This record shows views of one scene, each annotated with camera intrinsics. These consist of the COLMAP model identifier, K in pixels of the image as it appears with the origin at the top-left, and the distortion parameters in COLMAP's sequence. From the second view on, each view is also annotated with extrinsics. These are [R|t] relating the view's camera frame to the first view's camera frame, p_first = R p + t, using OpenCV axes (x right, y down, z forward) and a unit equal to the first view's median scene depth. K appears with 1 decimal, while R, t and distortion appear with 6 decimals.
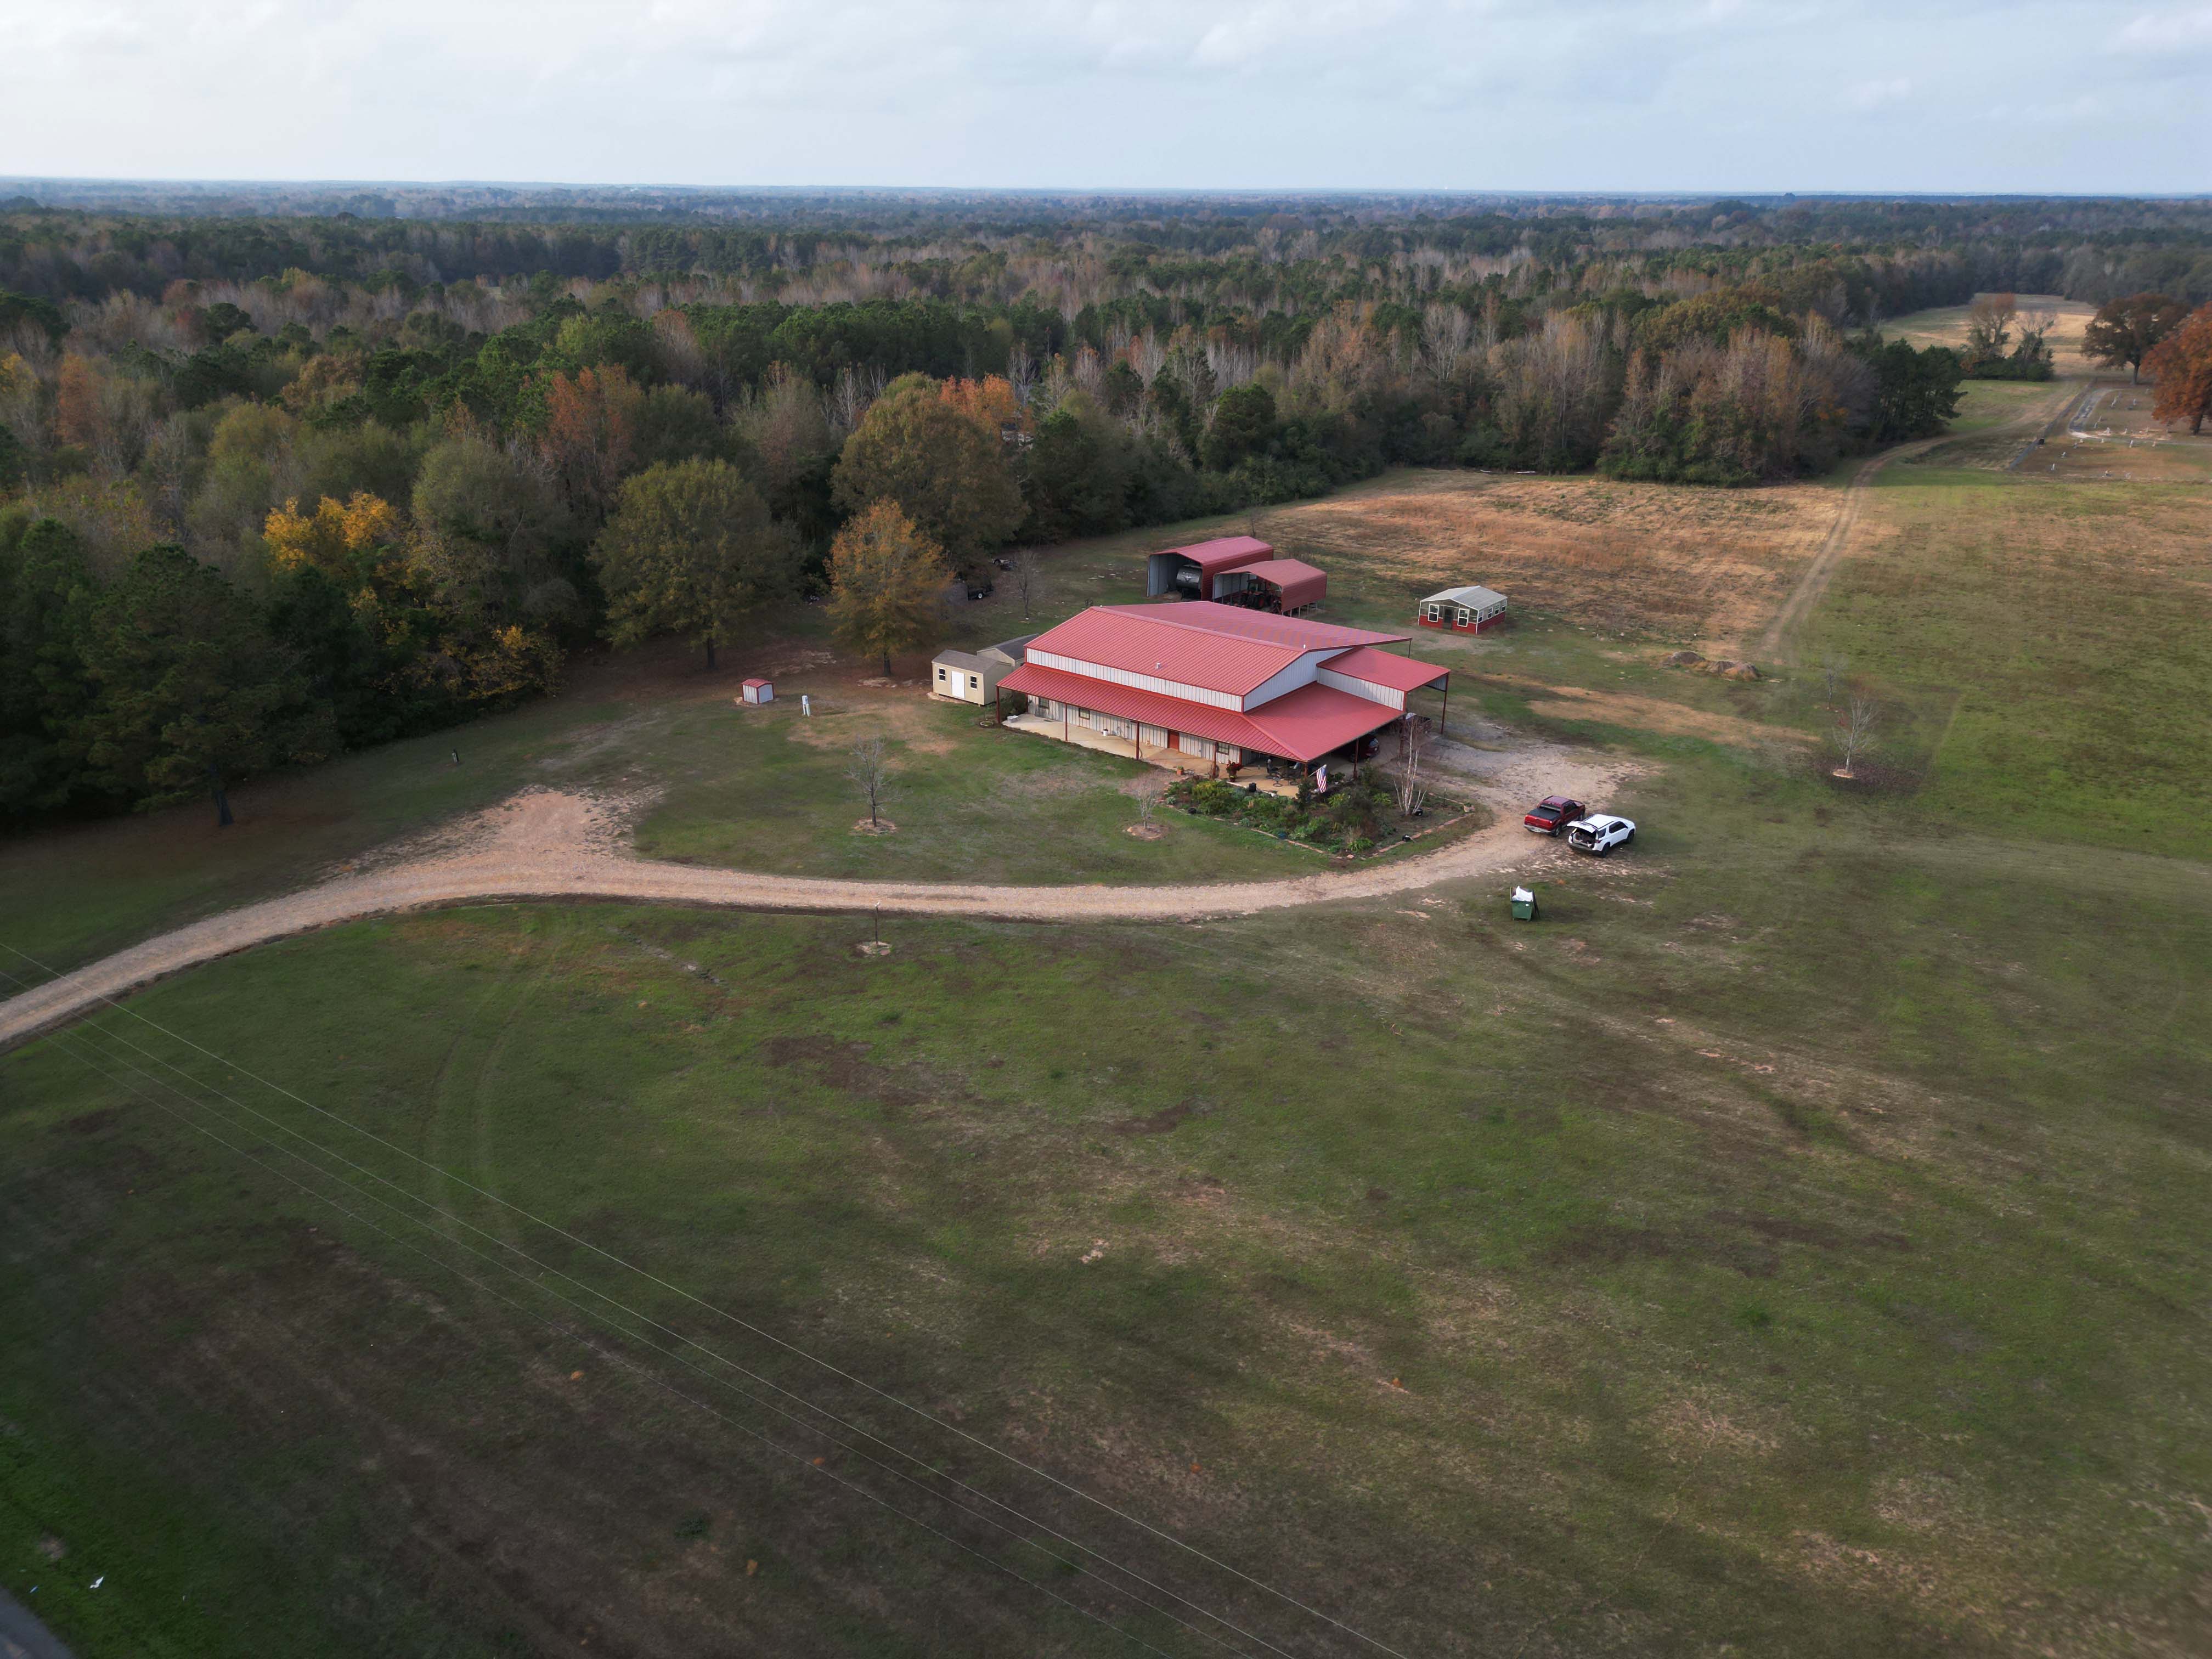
lens RADIAL K [[1558.8, 0, 1097.3], [0, 1558.8, 837.3], [0, 0, 1]] dist [0.065745, -0.066980]
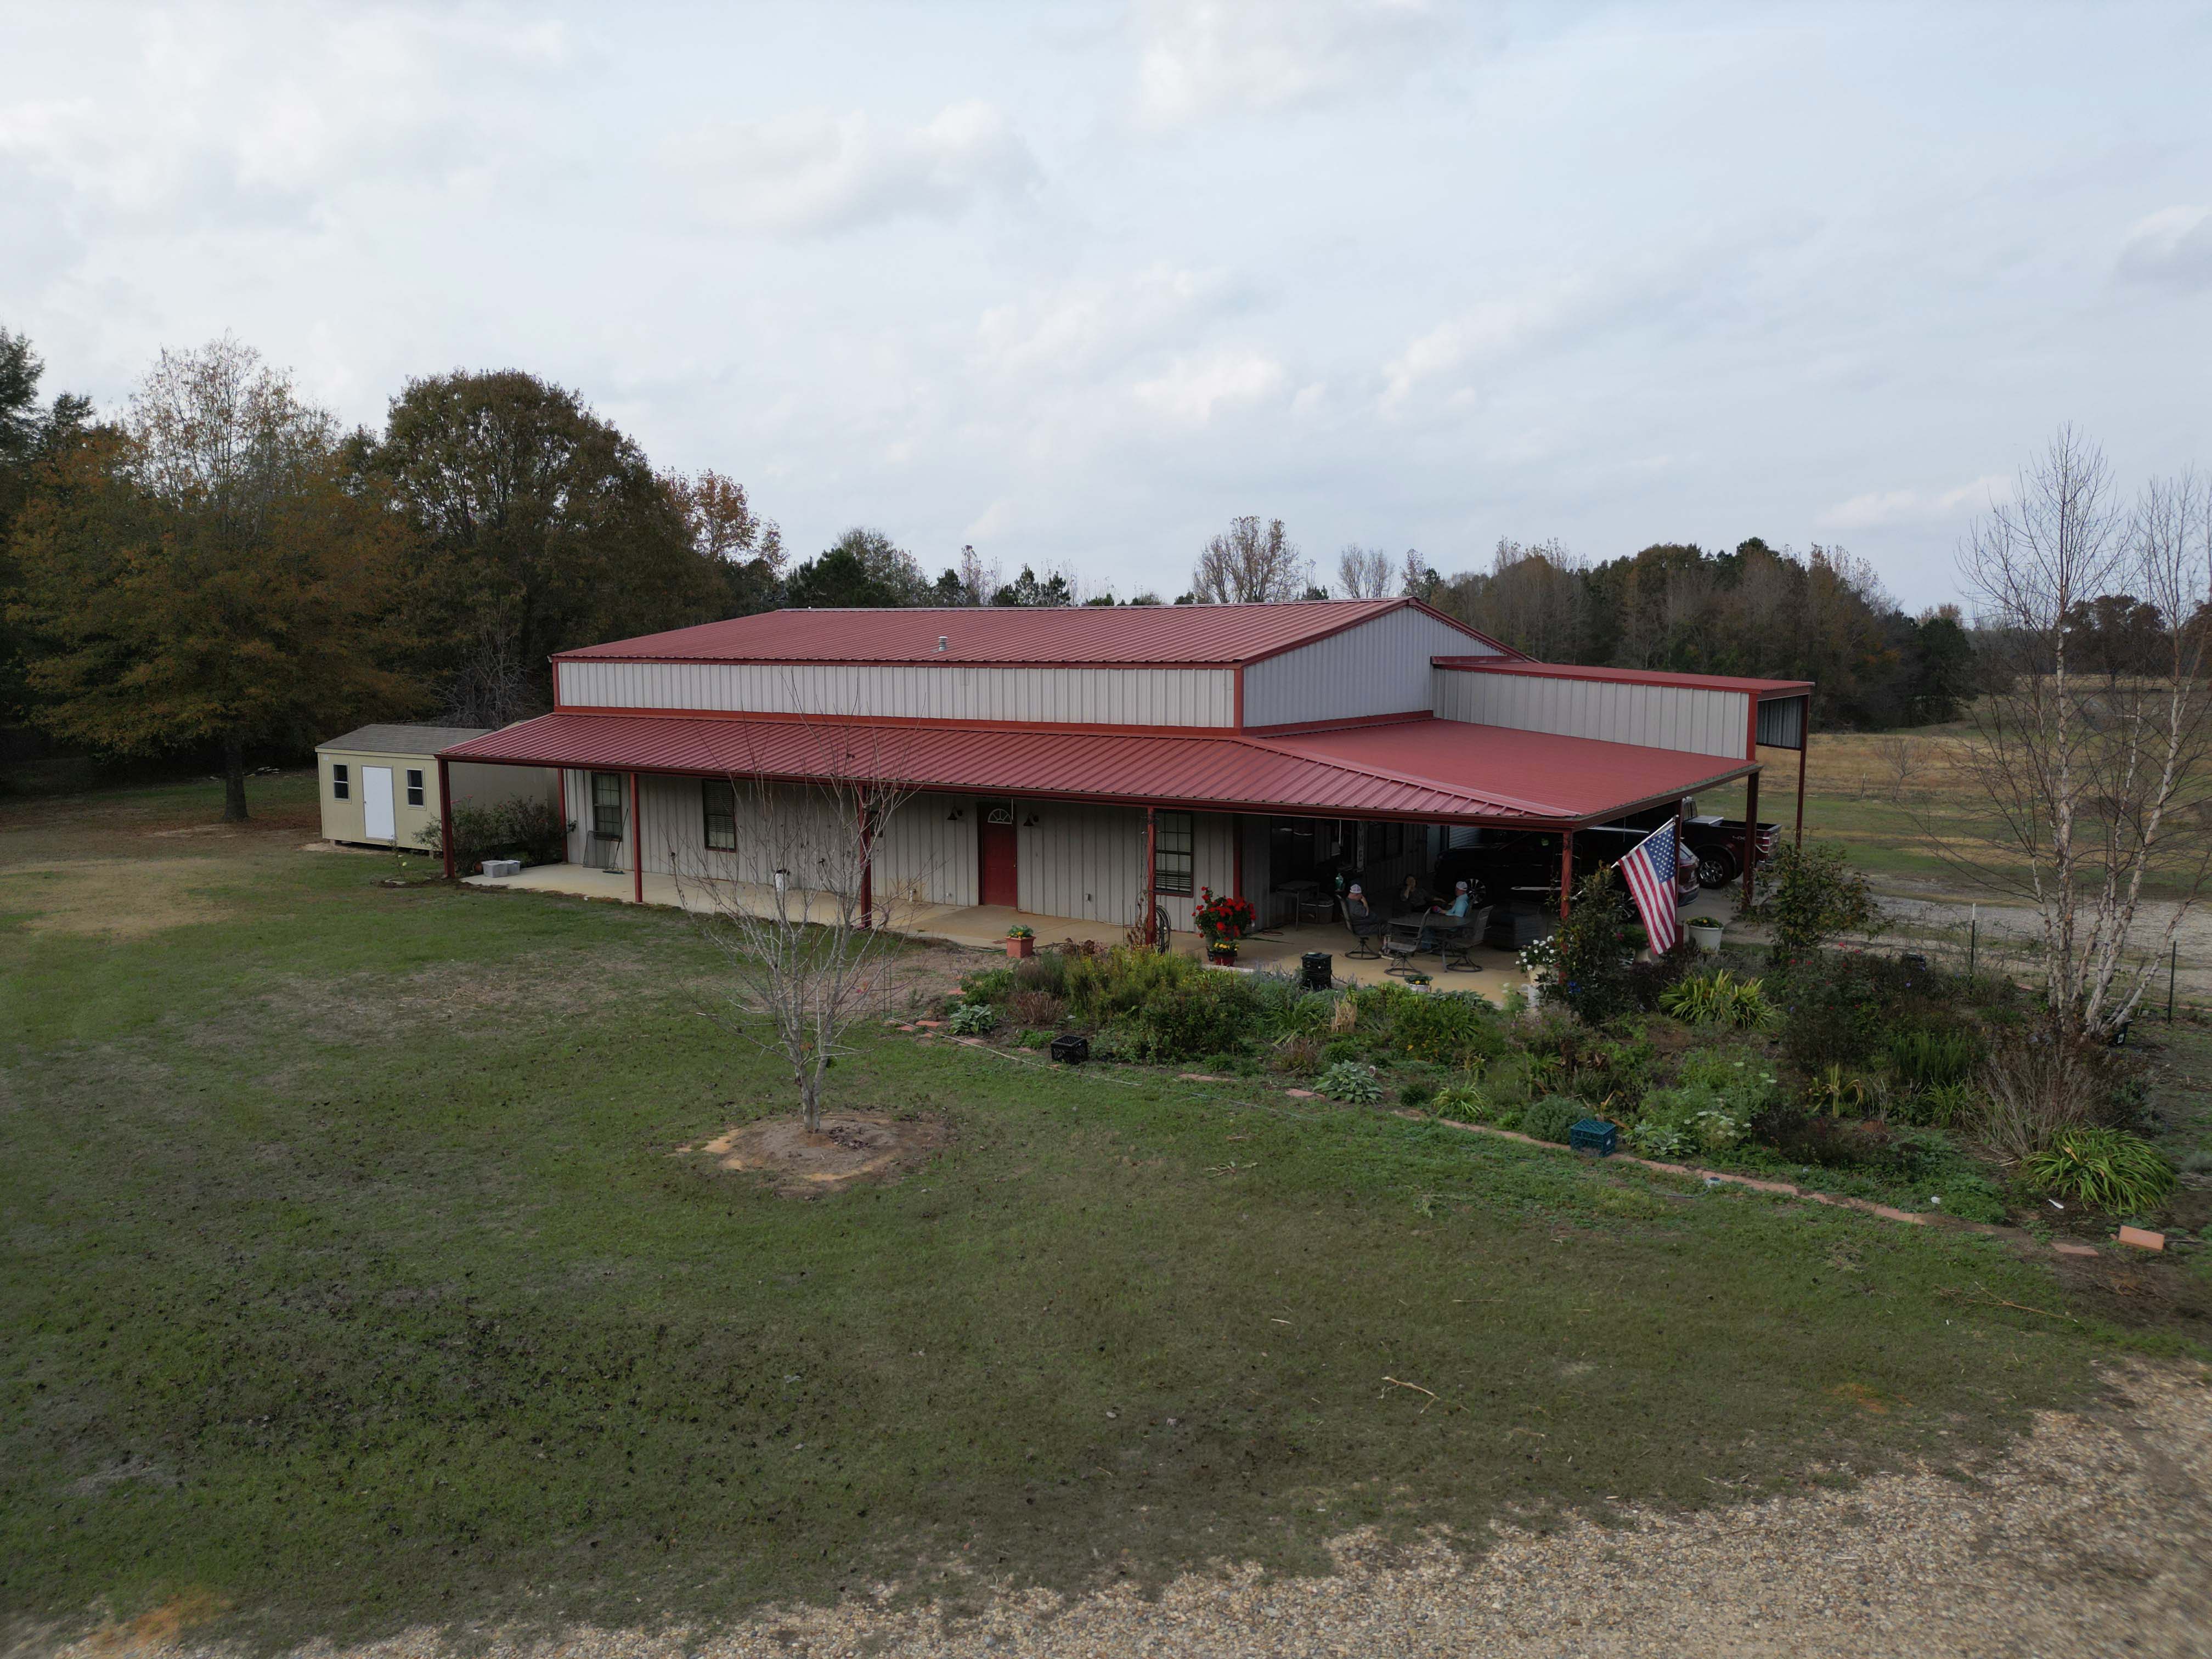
lens RADIAL K [[1558.8, 0, 1108.3], [0, 1558.8, 813.9], [0, 0, 1]] dist [0.065745, -0.066980]
pose [[0.995592, -0.015574, 0.092483, 0.042549], [0.041052, 0.958995, -0.280435, 0.009693], [-0.084324, 0.282996, 0.955407, 0.709851]]
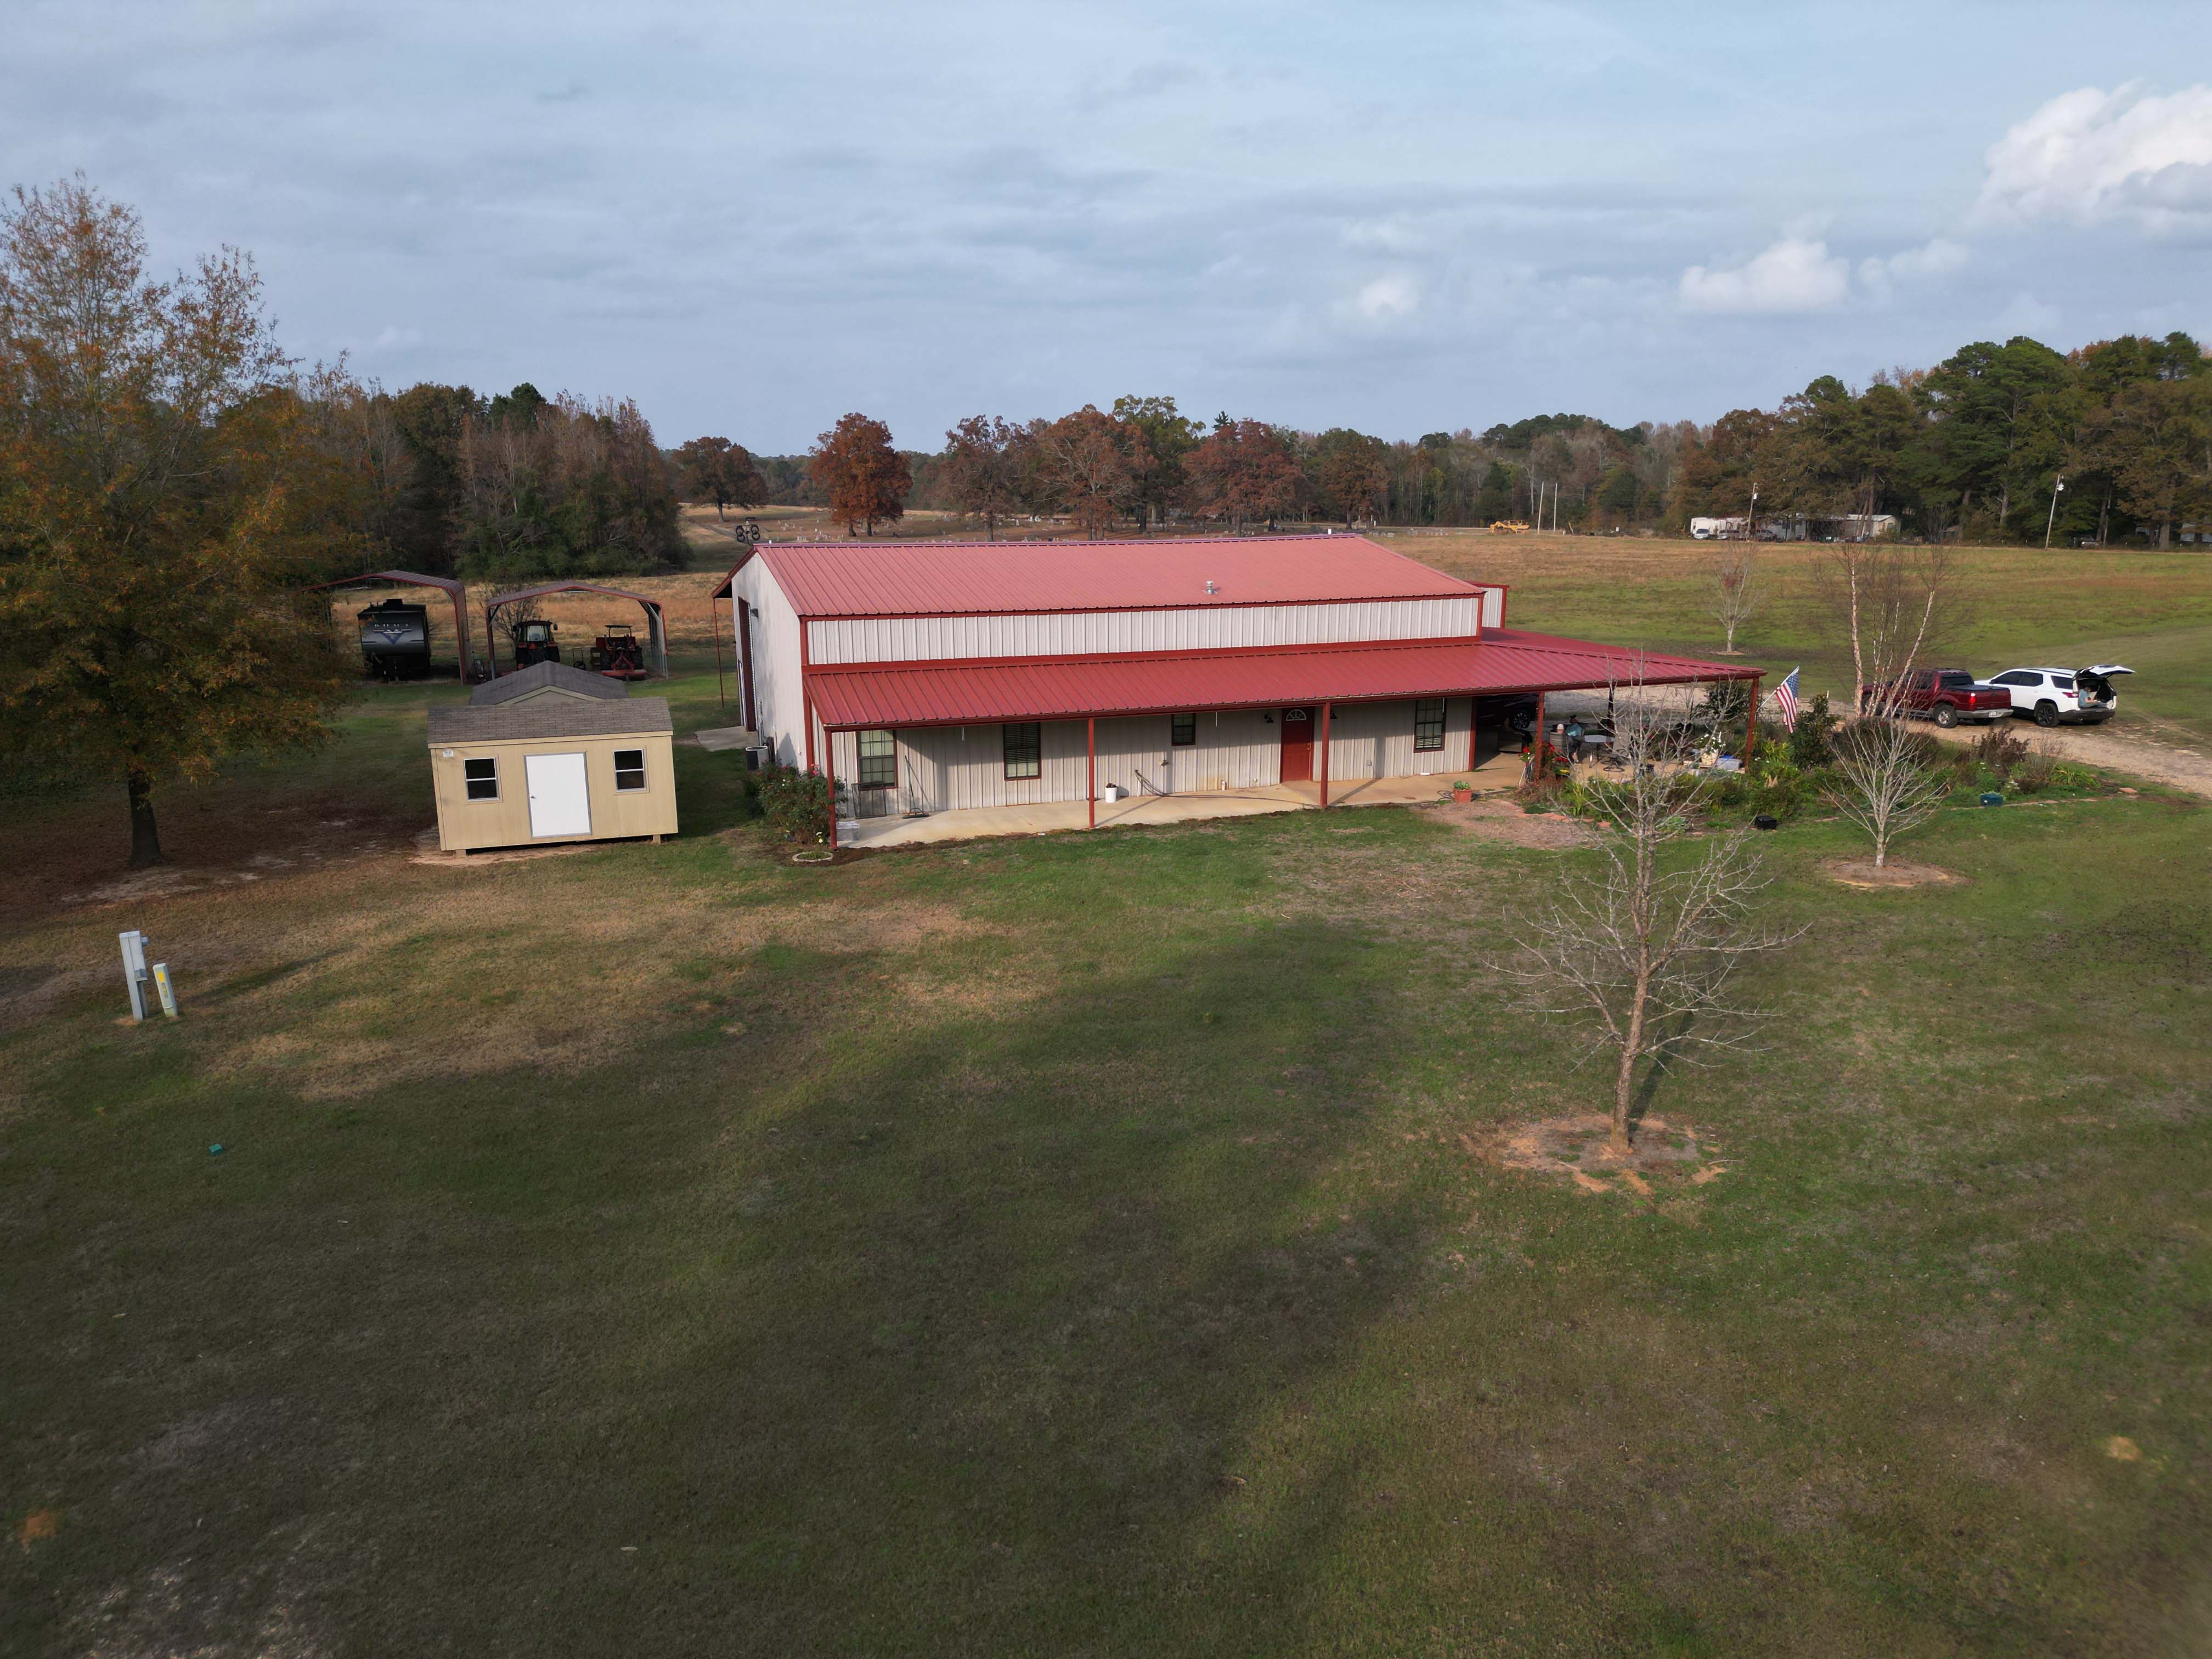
lens RADIAL K [[1558.8, 0, 1122.2], [0, 1558.8, 822.8], [0, 0, 1]] dist [0.065745, -0.066980]
pose [[0.538951, -0.194099, 0.819669, -0.306038], [0.326787, 0.945056, 0.008921, -0.064665], [-0.776365, 0.263050, 0.572768, 0.804430]]
